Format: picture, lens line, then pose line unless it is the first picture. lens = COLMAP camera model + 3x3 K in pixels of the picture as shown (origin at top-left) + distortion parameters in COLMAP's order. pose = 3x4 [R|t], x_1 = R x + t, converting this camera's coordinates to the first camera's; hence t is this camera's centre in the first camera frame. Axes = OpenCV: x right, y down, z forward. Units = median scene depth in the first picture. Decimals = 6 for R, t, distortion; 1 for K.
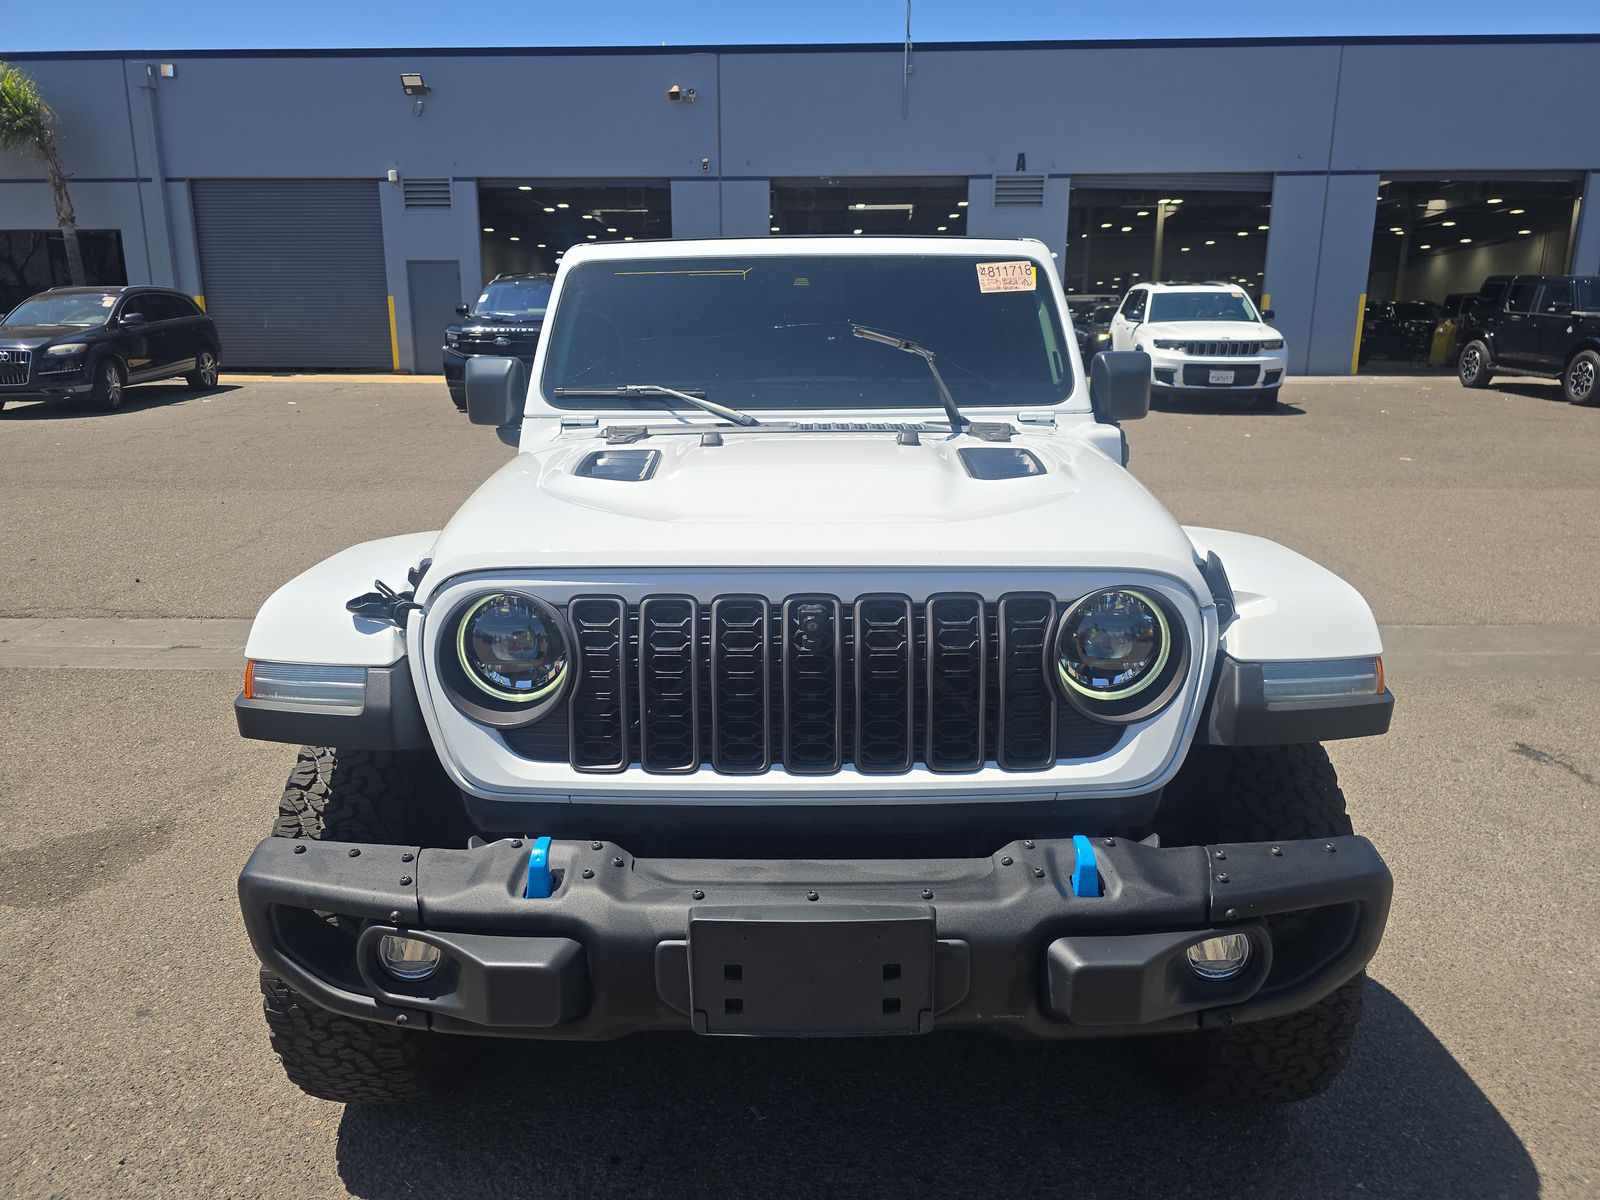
lens RADIAL K [[1099.9, 0, 800.0], [0, 1099.9, 600.0], [0, 0, 1]] dist [0.076074, -0.063613]
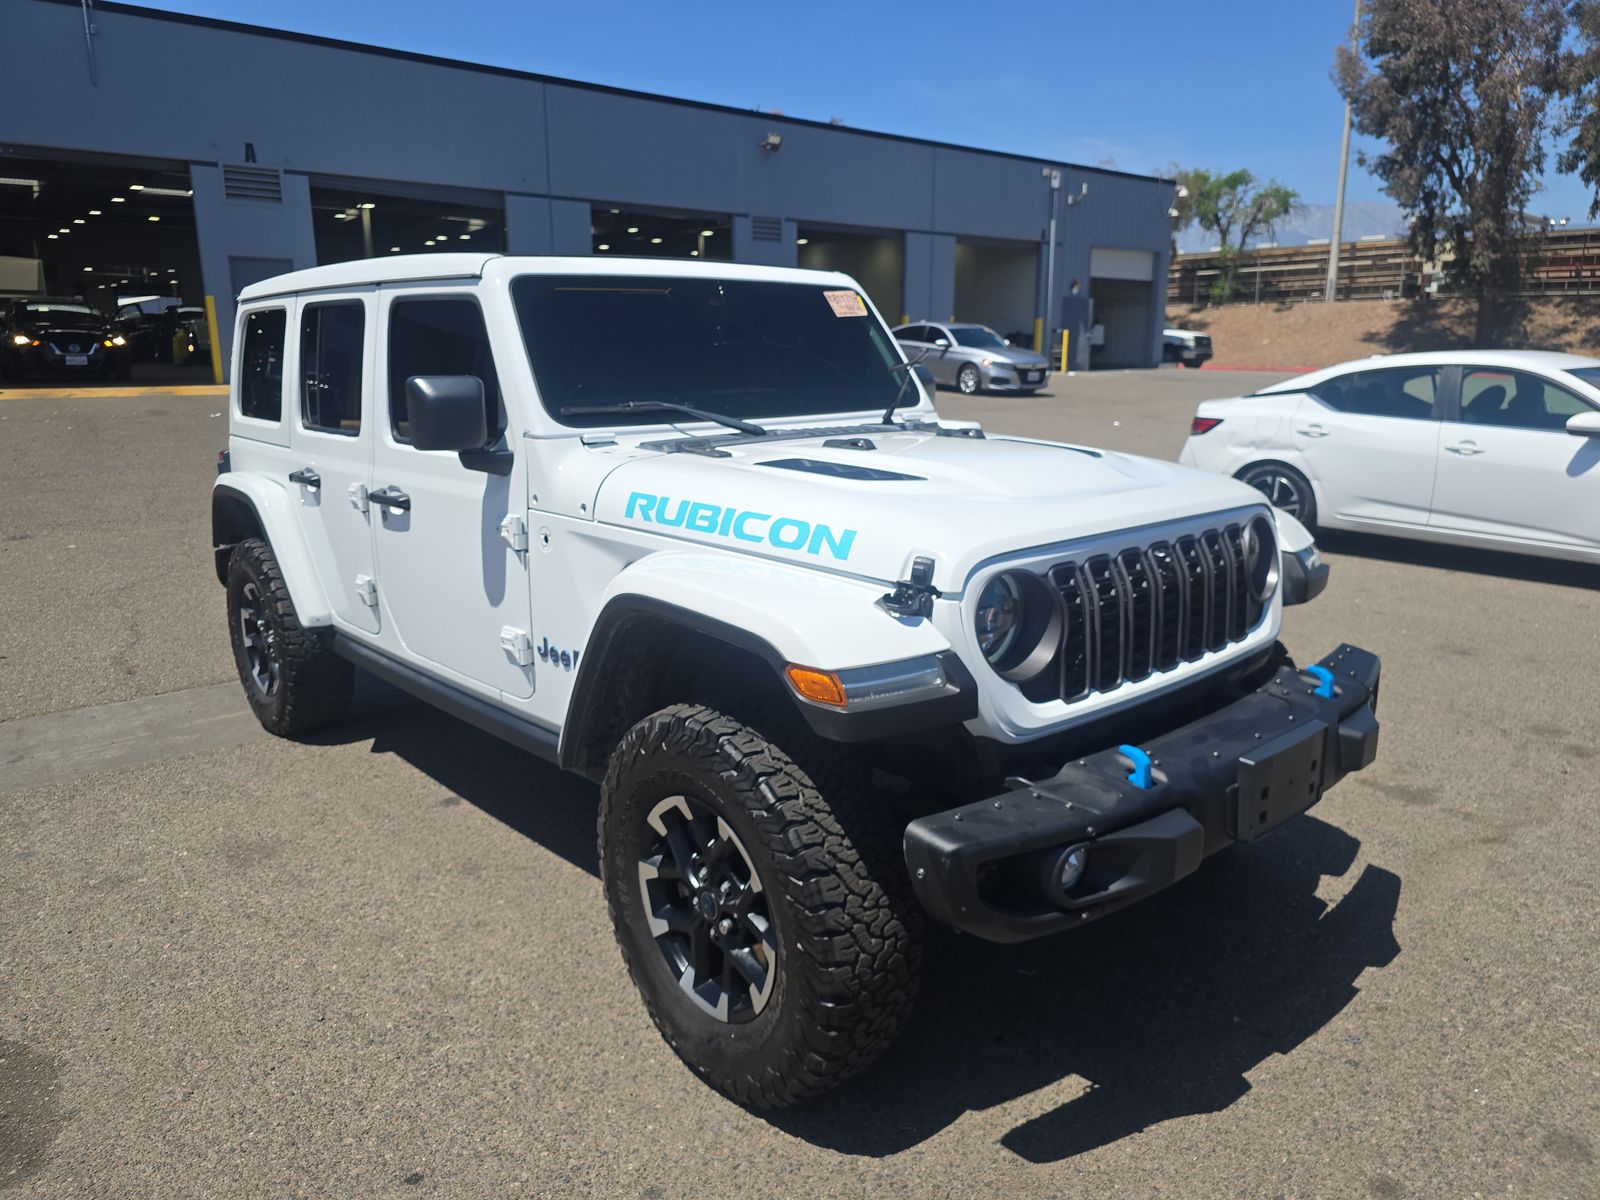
lens RADIAL K [[1136.7, 0, 808.4], [0, 1136.7, 584.9], [0, 0, 1]] dist [0.020622, -0.009667]
pose [[0.740779, -0.140640, 0.656861, -0.651555], [0.154879, 0.987251, 0.036714, -0.037231], [-0.653651, 0.074537, 0.753117, 0.109341]]
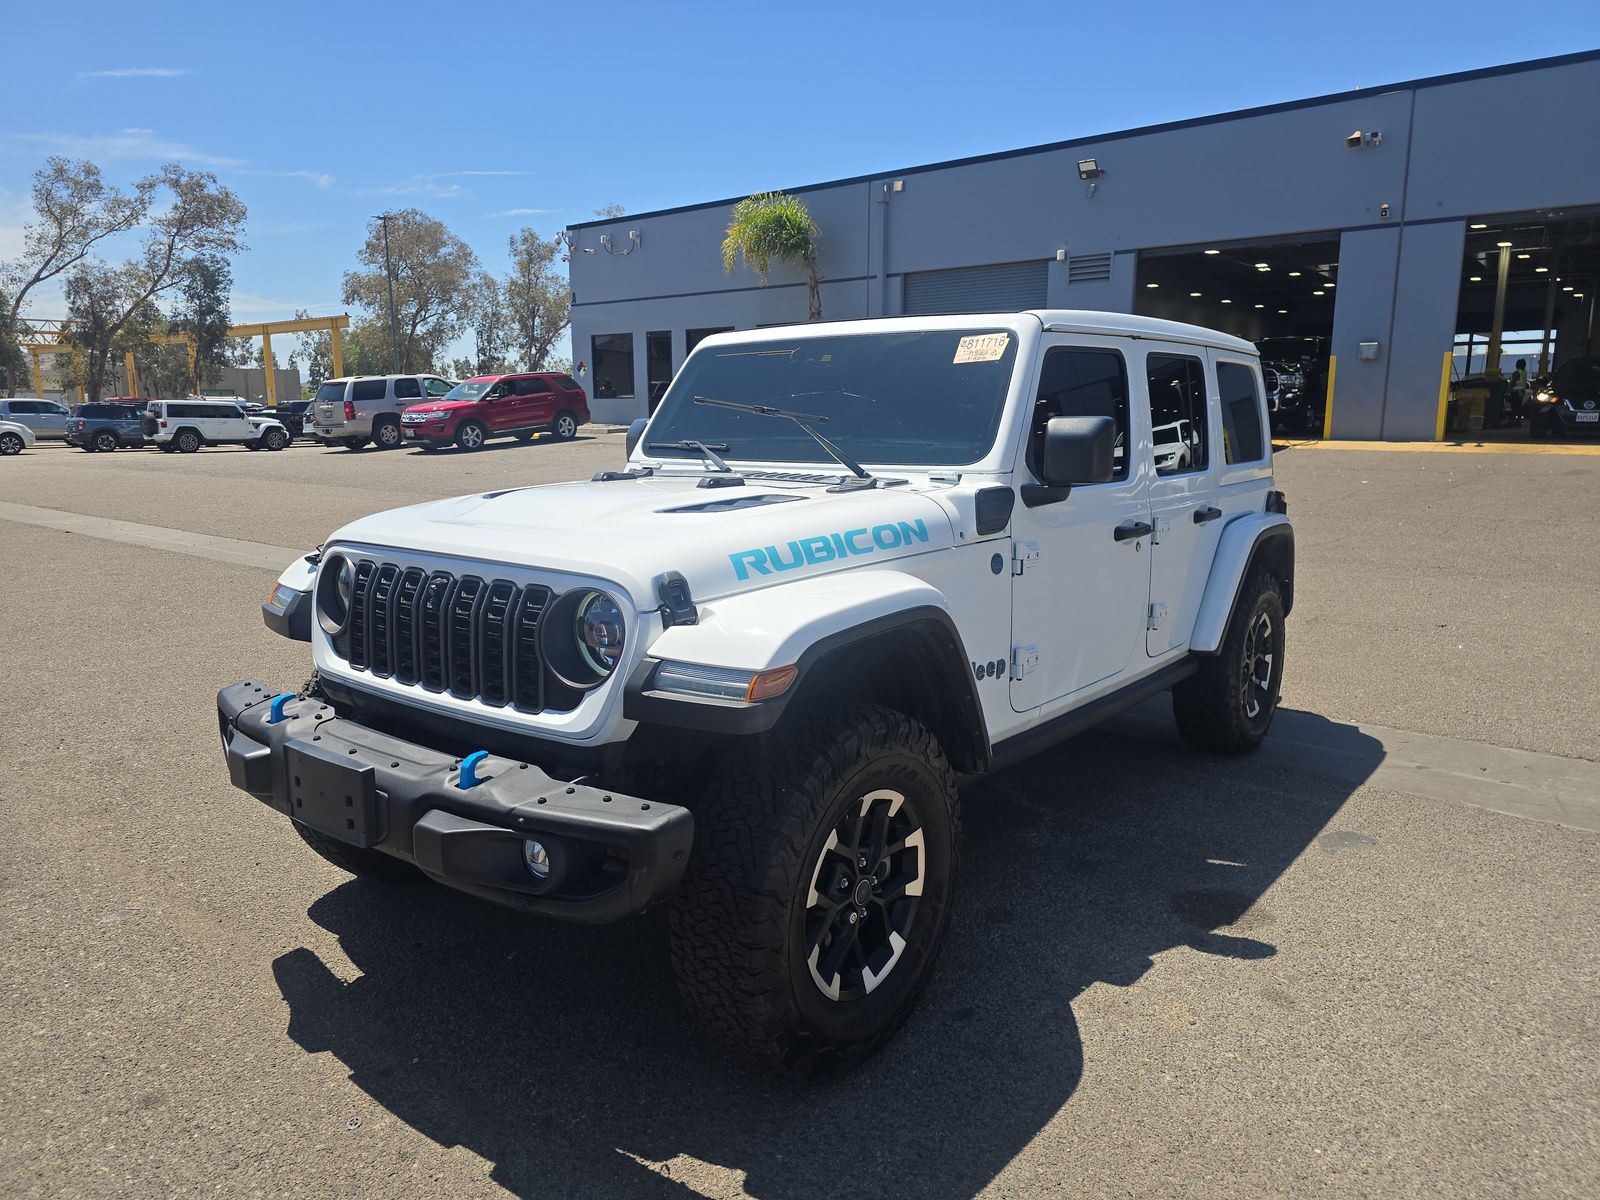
lens RADIAL K [[1161.7, 0, 800.0], [0, 1161.7, 600.0], [0, 0, 1]] dist [0.006687, -0.003136]
pose [[0.780287, 0.100754, -0.617253, 0.713741], [-0.139586, 0.990099, -0.014842, -0.006469], [0.609646, 0.097740, 0.786625, 0.023655]]
